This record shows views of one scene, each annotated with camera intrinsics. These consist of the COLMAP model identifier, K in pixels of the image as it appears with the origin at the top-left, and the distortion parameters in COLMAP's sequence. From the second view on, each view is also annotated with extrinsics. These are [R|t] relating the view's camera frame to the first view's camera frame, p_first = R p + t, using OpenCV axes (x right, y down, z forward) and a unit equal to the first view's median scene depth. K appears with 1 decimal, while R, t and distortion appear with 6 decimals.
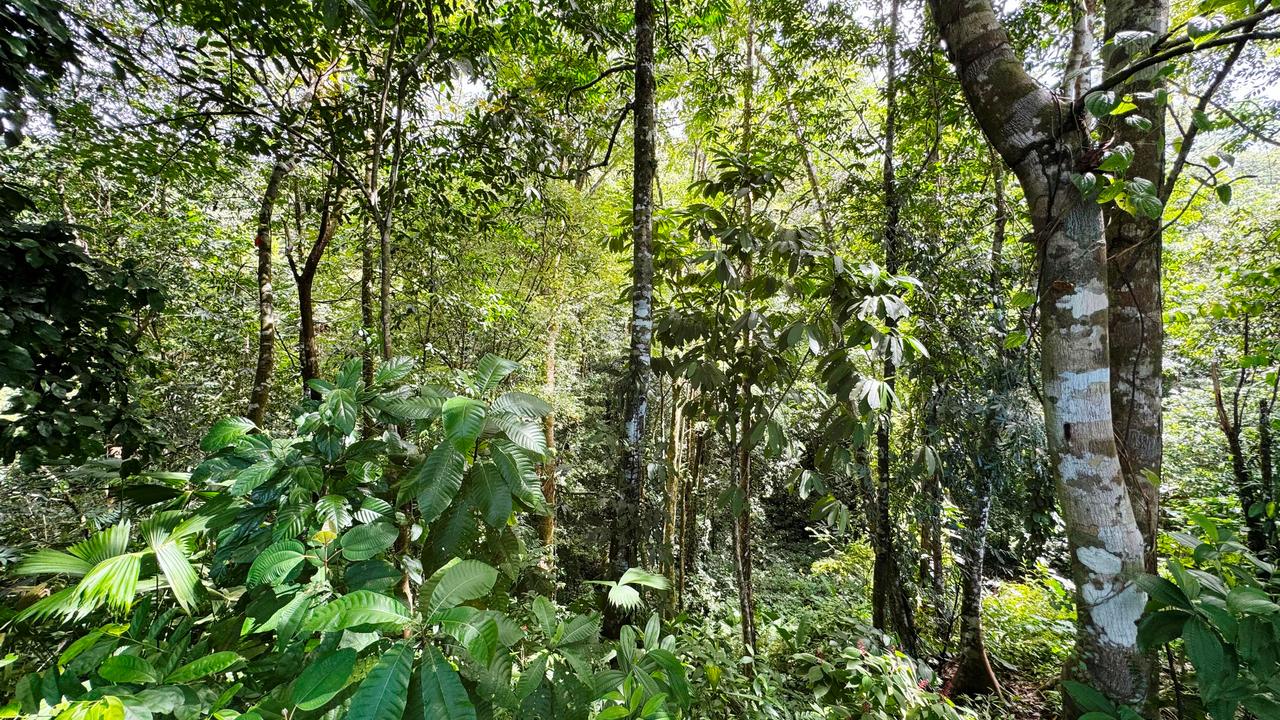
lens RADIAL K [[526.6, 0, 640.1], [0, 526.6, 359.2], [0, 0, 1]] dist [0.001830, -0.000051]
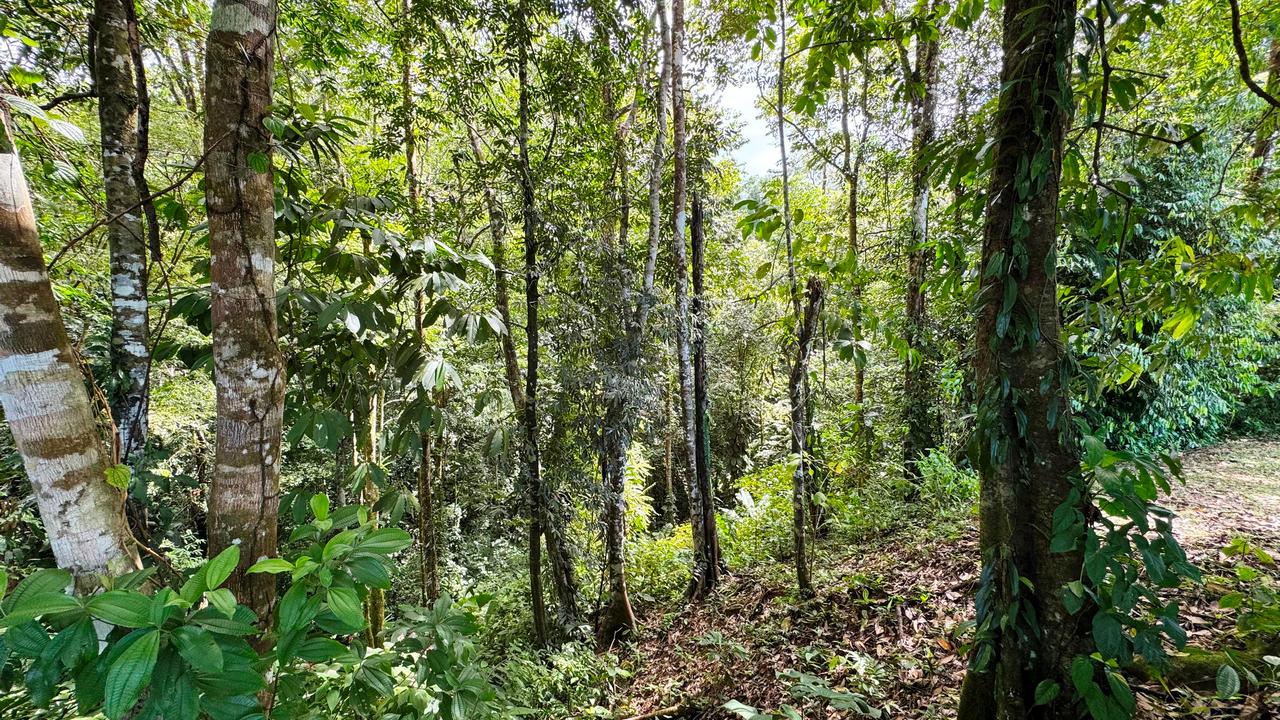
lens RADIAL K [[526.6, 0, 640.2], [0, 526.6, 359.4], [0, 0, 1]] dist [0.001830, -0.000051]
pose [[0.909300, -0.052012, 0.412878, 0.215320], [0.035861, 0.998261, 0.046775, 0.003250], [-0.414593, -0.027727, 0.909584, -0.024013]]
